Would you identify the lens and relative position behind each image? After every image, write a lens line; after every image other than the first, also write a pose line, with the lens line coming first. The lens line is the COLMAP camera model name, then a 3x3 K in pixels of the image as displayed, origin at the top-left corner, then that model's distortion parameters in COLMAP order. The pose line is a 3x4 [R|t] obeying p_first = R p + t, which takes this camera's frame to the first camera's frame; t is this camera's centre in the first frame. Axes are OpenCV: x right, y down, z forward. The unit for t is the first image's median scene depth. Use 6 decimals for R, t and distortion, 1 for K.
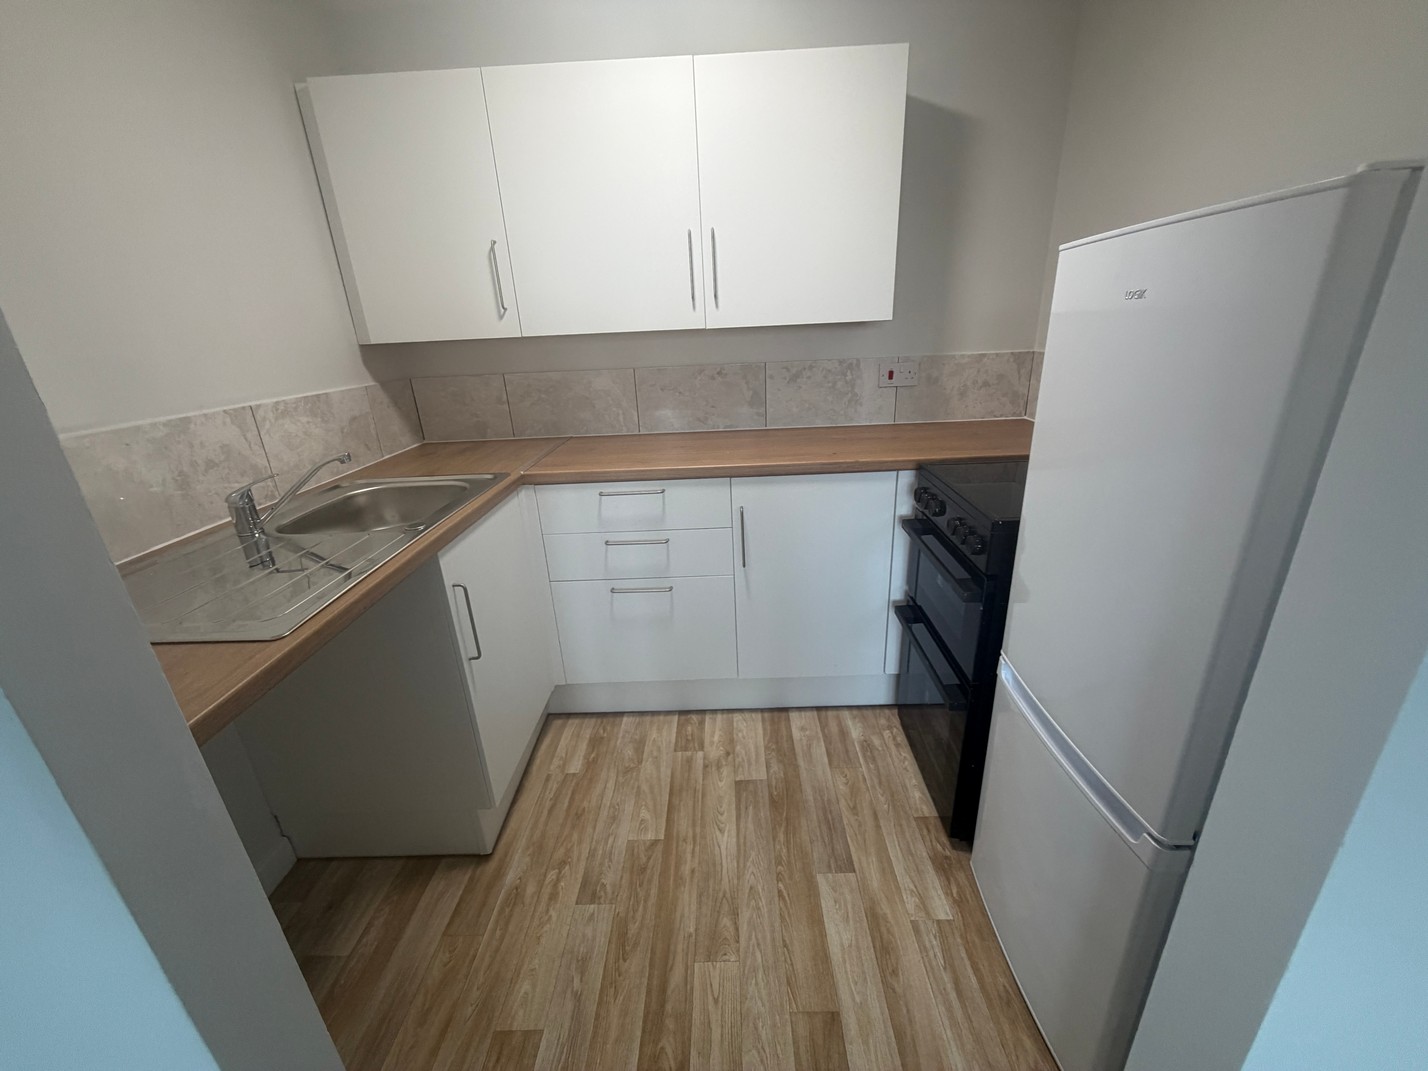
lens RADIAL K [[562.2, 0, 714.0], [0, 562.2, 535.5], [0, 0, 1]] dist [-0.001177, 0.000514]
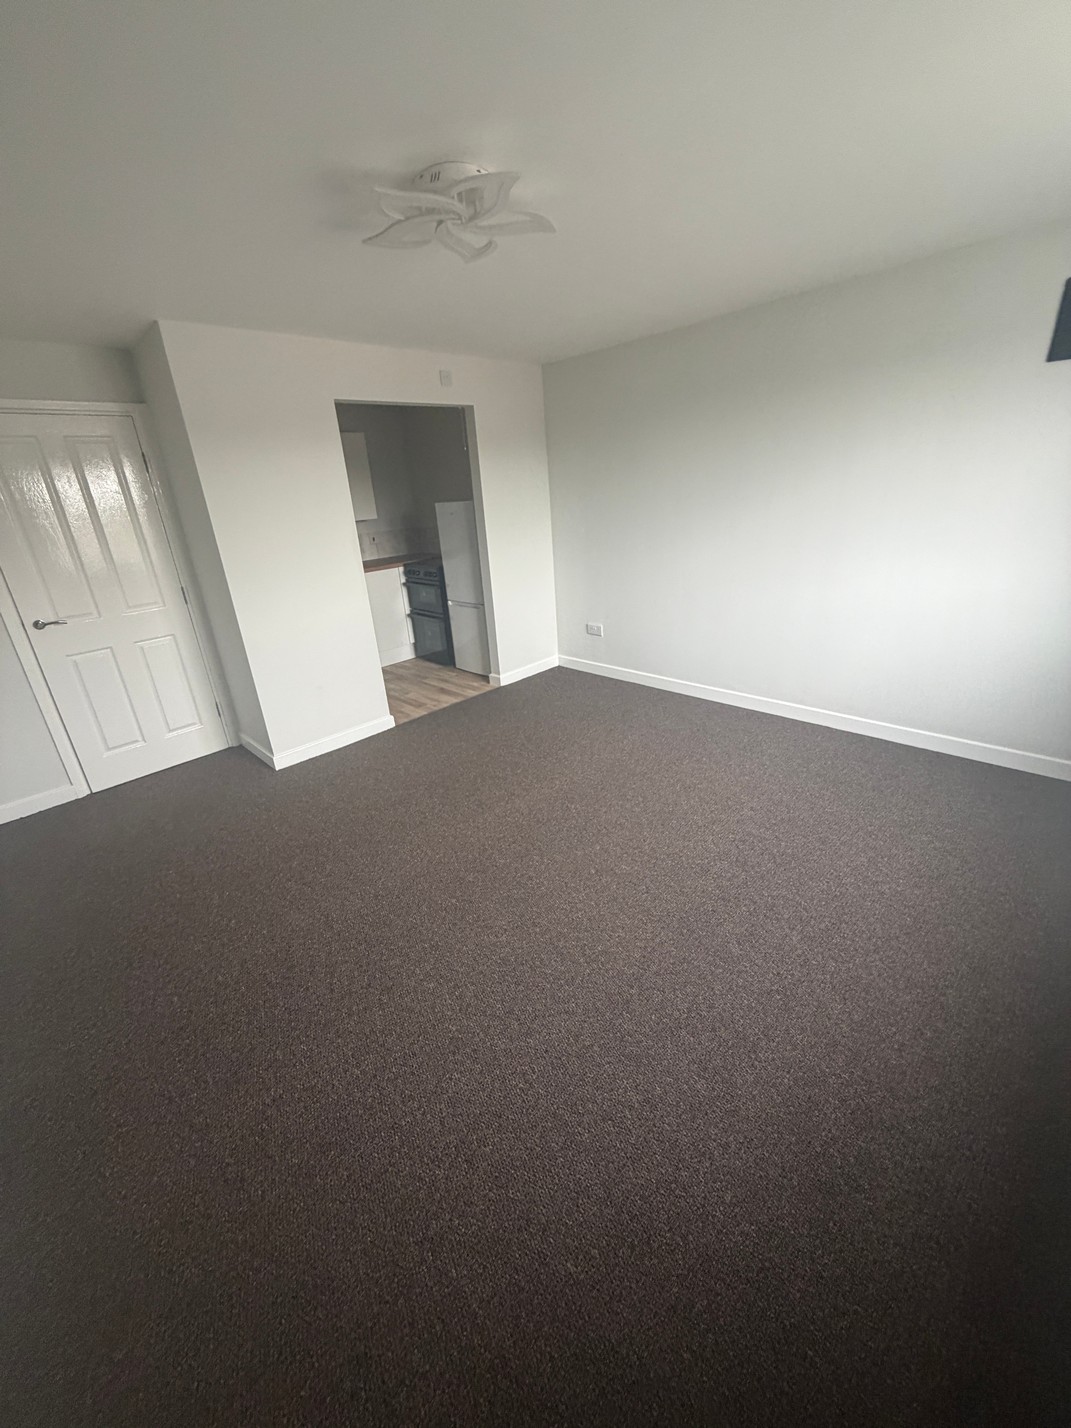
lens RADIAL K [[562.2, 0, 535.5], [0, 562.2, 714.0], [0, 0, 1]] dist [-0.001177, 0.000514]
pose [[0.692484, -0.267860, 0.669864, -1.535213], [0.282560, 0.955038, 0.089791, 0.631386], [-0.663797, 0.127097, 0.737035, -1.778999]]
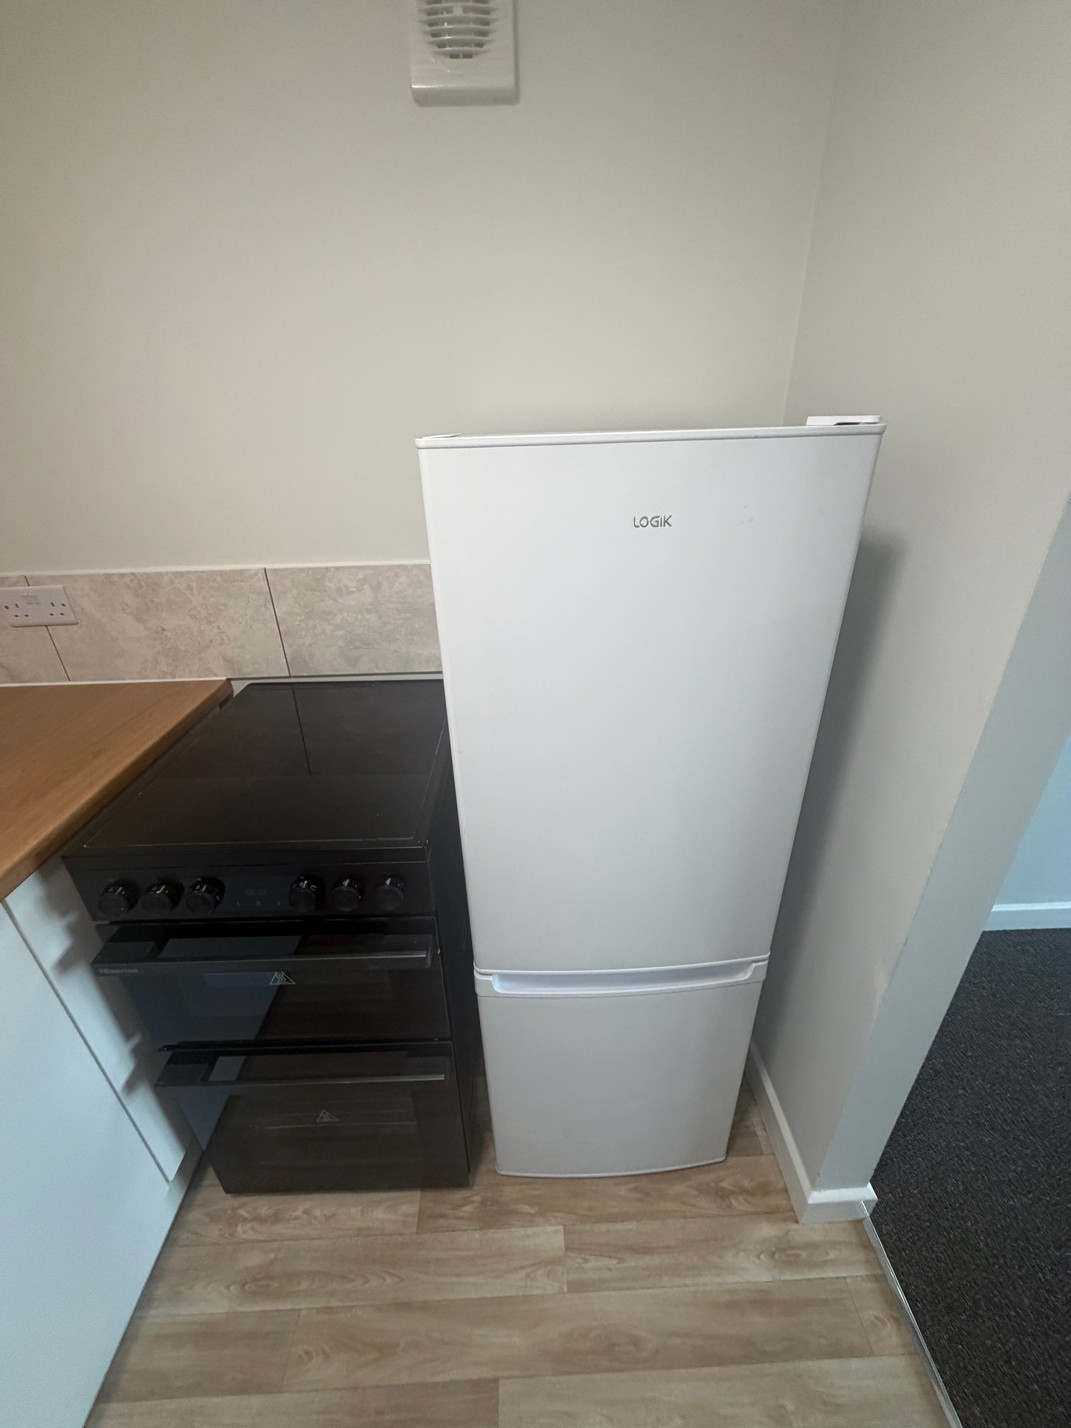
lens RADIAL K [[562.2, 0, 535.5], [0, 562.2, 714.0], [0, 0, 1]] dist [-0.001177, 0.000514]
pose [[-0.046786, -0.396246, 0.916951, -0.042657], [0.376395, 0.843302, 0.383625, -0.272436], [-0.925277, 0.363085, 0.109690, 0.559150]]
